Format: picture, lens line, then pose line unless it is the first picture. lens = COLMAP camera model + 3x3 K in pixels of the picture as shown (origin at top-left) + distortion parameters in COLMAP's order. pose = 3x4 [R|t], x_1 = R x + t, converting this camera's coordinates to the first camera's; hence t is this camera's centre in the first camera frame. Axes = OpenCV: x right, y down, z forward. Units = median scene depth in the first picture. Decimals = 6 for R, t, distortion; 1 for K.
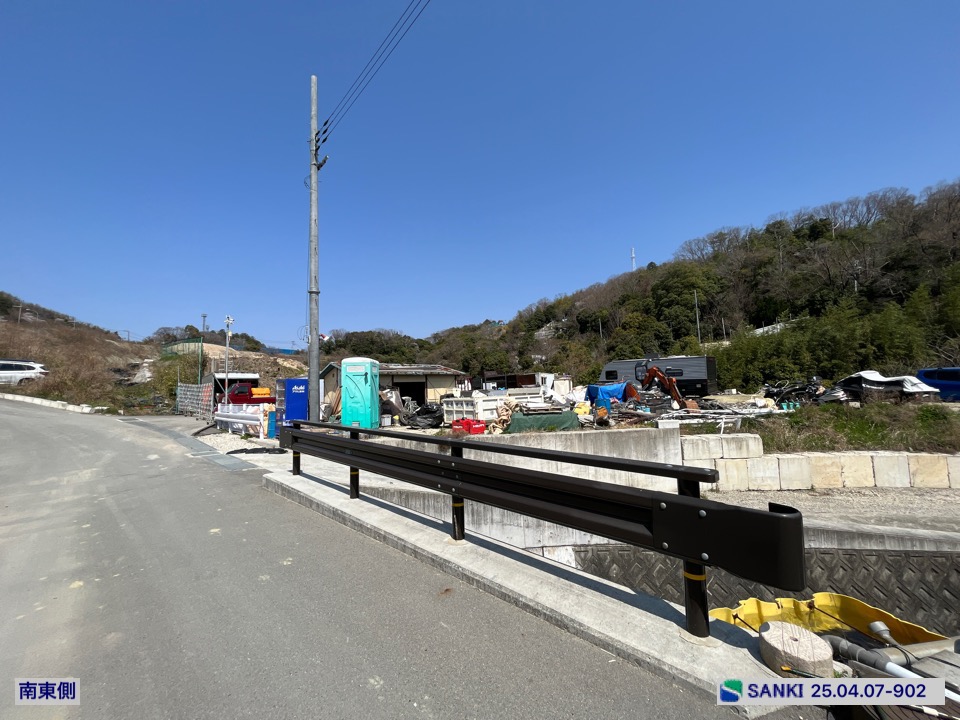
lens RADIAL K [[385.9, 0, 477.4], [0, 385.9, 359.3], [0, 0, 1]] dist [-0.003865, 0.000740]
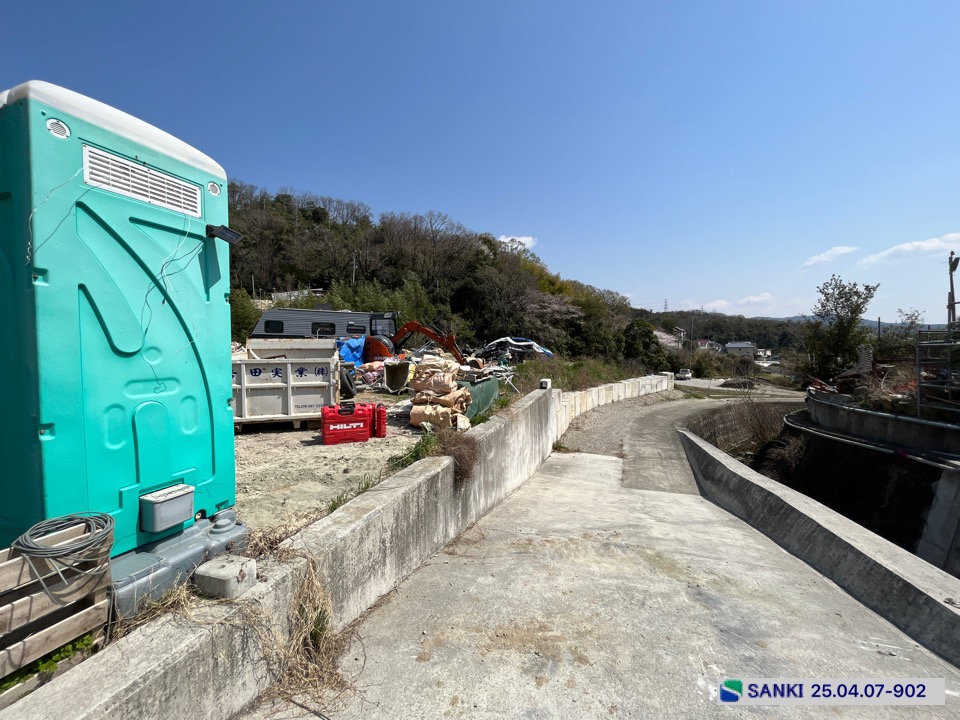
lens RADIAL K [[385.9, 0, 477.4], [0, 385.9, 359.3], [0, 0, 1]] dist [-0.003865, 0.000740]
pose [[0.355550, -0.007345, 0.934628, -0.055327], [-0.088101, 0.995253, 0.041336, 0.010625], [-0.930496, -0.097039, 0.353215, 0.103998]]
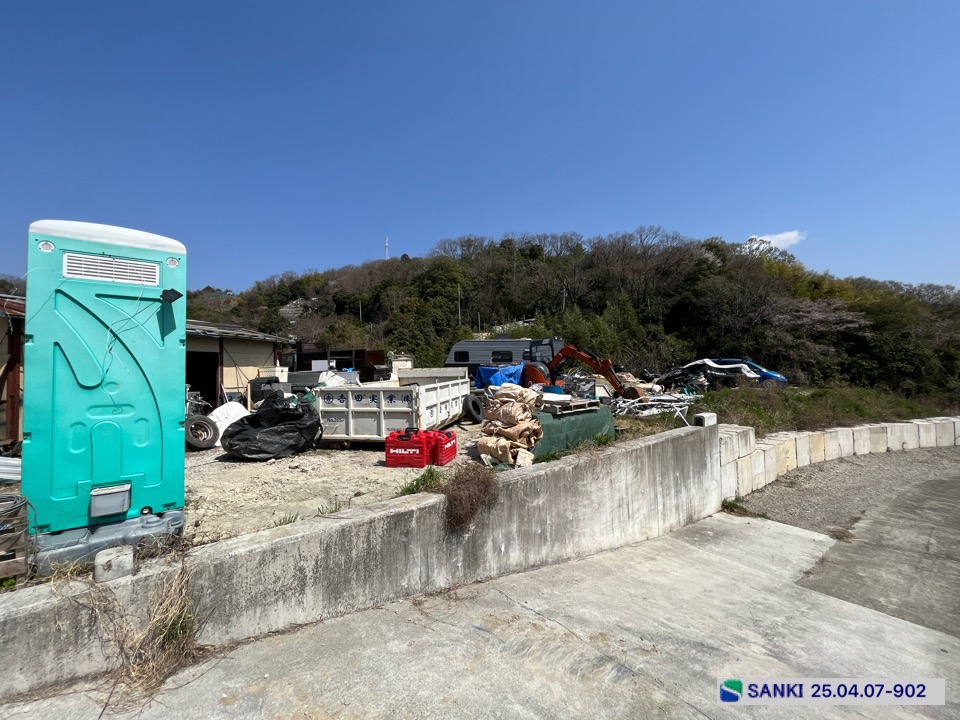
lens RADIAL K [[385.9, 0, 477.4], [0, 385.9, 359.3], [0, 0, 1]] dist [-0.003865, 0.000740]
pose [[0.796343, 0.034010, 0.603889, -0.036115], [-0.056159, 0.998263, 0.017836, 0.008368], [-0.602233, -0.048117, 0.796869, 0.086266]]
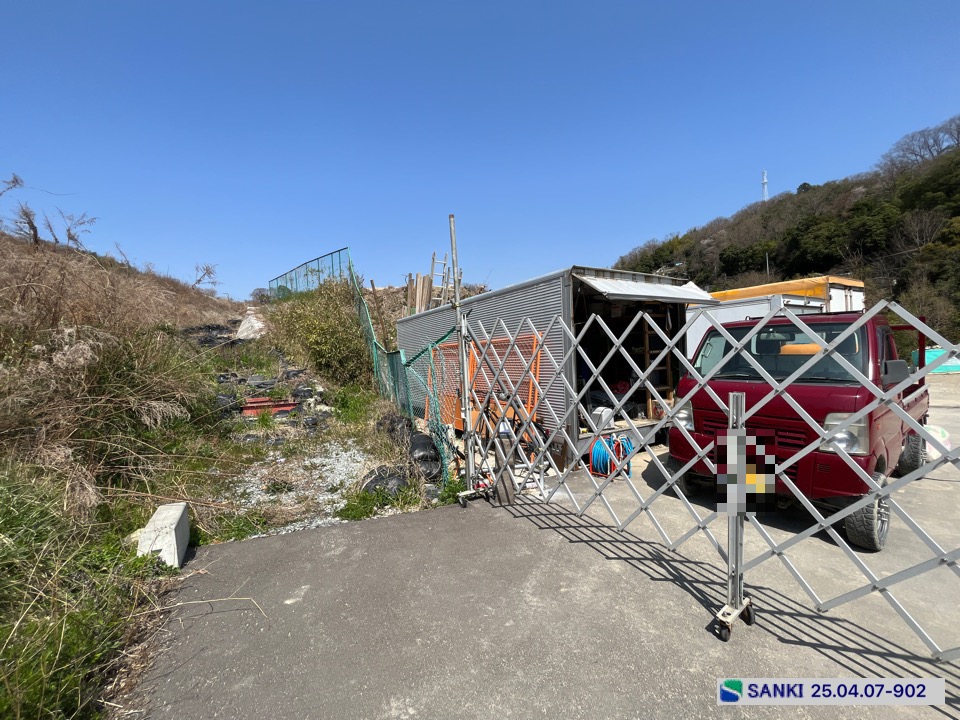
lens RADIAL K [[385.9, 0, 477.4], [0, 385.9, 359.3], [0, 0, 1]] dist [-0.003865, 0.000740]
pose [[0.985395, -0.006018, -0.170179, -0.182979], [0.024263, 0.994141, 0.105332, 0.015202], [0.168548, -0.107923, 0.979767, 0.205409]]
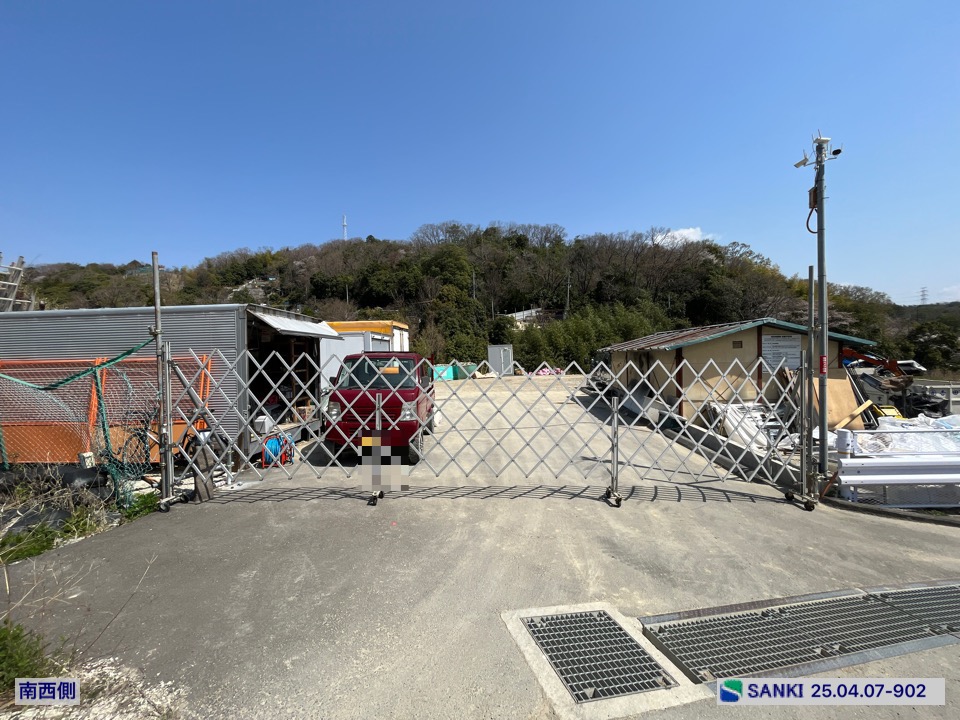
lens RADIAL K [[385.9, 0, 477.4], [0, 385.9, 359.3], [0, 0, 1]] dist [-0.003865, 0.000740]
pose [[0.693645, 0.009734, 0.720251, -0.199499], [-0.064463, 0.996735, 0.048611, 0.012092], [-0.717427, -0.080148, 0.692008, 0.185711]]
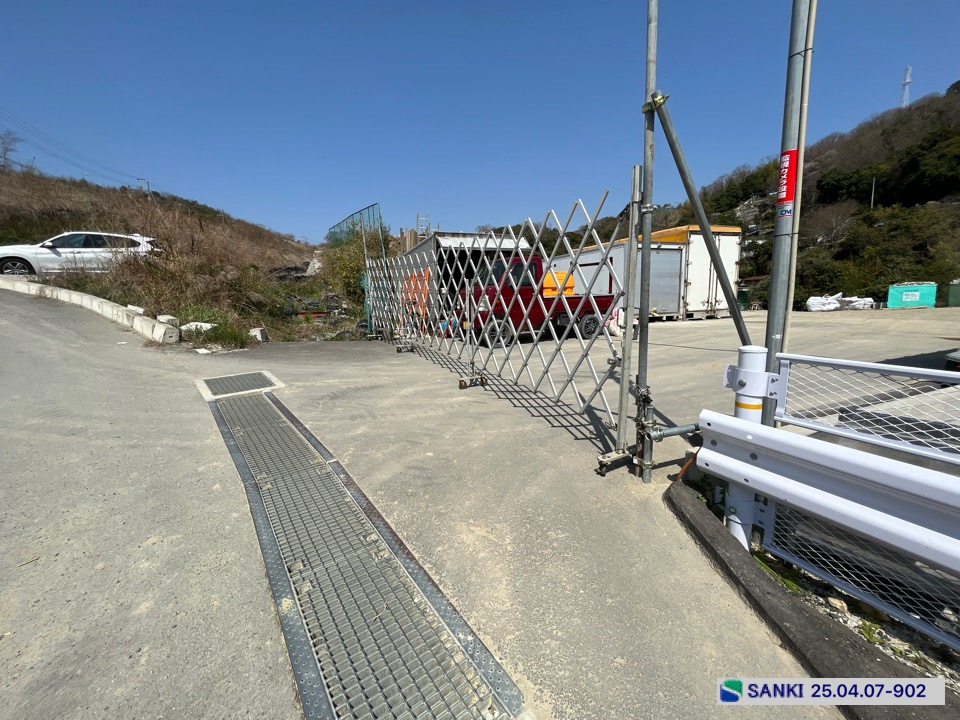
lens RADIAL K [[385.9, 0, 477.4], [0, 385.9, 359.3], [0, 0, 1]] dist [-0.003865, 0.000740]
pose [[0.942116, 0.053718, -0.330956, -0.131195], [0.031489, 0.968544, 0.246843, 0.016279], [0.333805, -0.242976, 0.910789, 0.160827]]
